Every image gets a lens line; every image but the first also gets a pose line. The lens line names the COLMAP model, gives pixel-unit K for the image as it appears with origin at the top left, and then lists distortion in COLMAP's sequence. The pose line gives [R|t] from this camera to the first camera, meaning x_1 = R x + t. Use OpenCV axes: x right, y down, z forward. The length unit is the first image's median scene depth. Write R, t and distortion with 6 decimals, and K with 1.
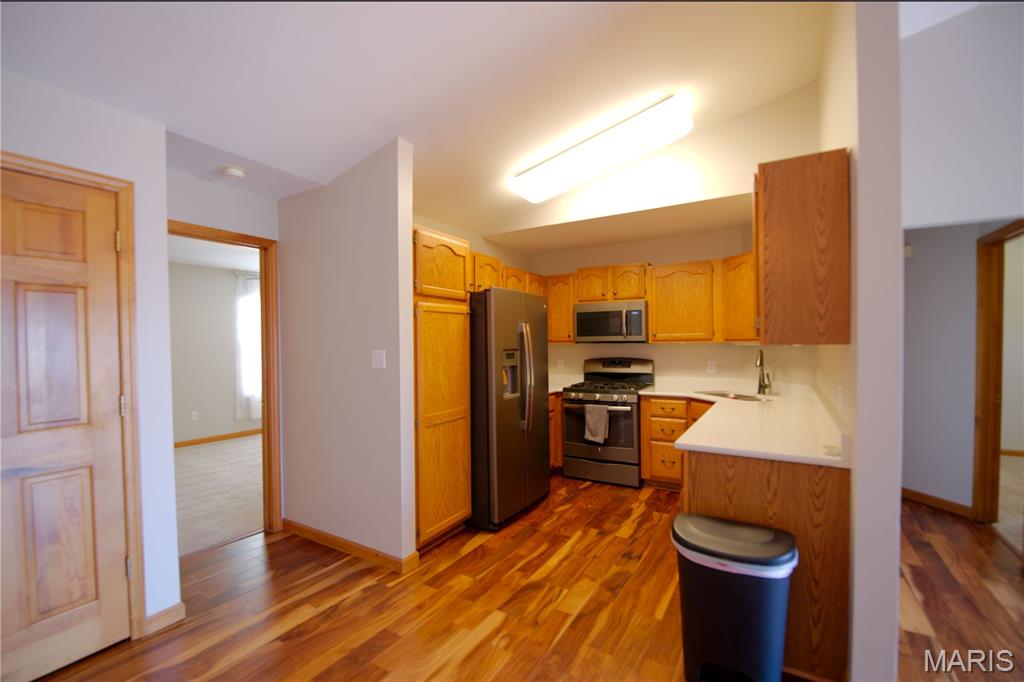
lens RADIAL K [[448.3, 0, 508.3], [0, 448.3, 345.7], [0, 0, 1]] dist [-0.014500, -0.001247]
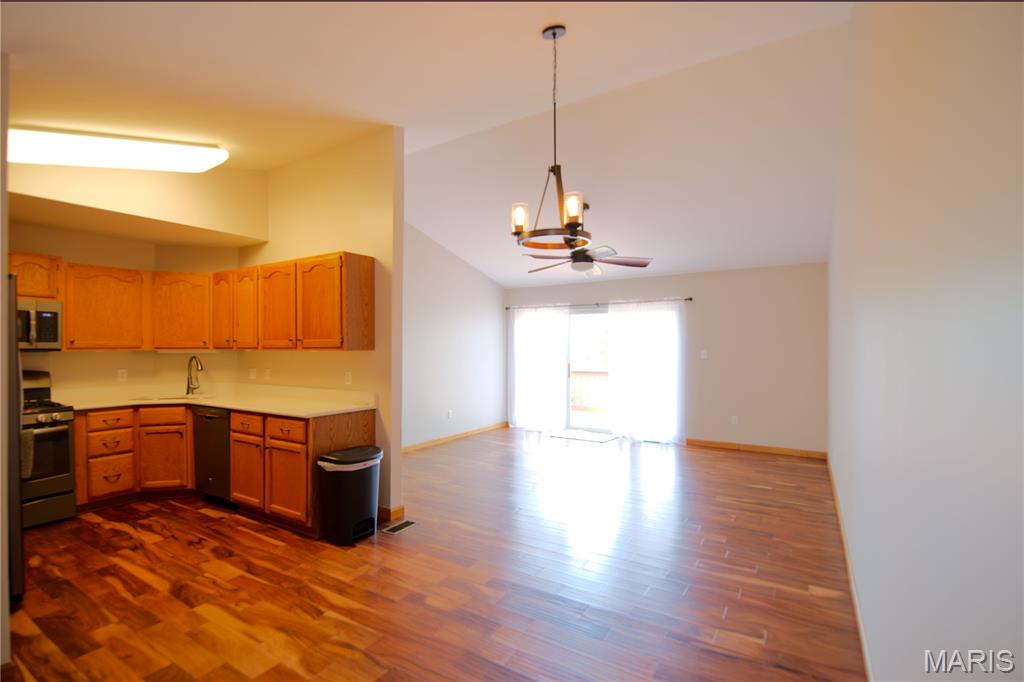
lens RADIAL K [[469.3, 0, 508.4], [0, 469.3, 345.6], [0, 0, 1]] dist [-0.003006, -0.000572]
pose [[0.016827, 0.010810, 0.999800, -0.751660], [0.011787, 0.999870, -0.011009, 0.004027], [-0.999789, 0.011970, 0.016697, 0.168133]]
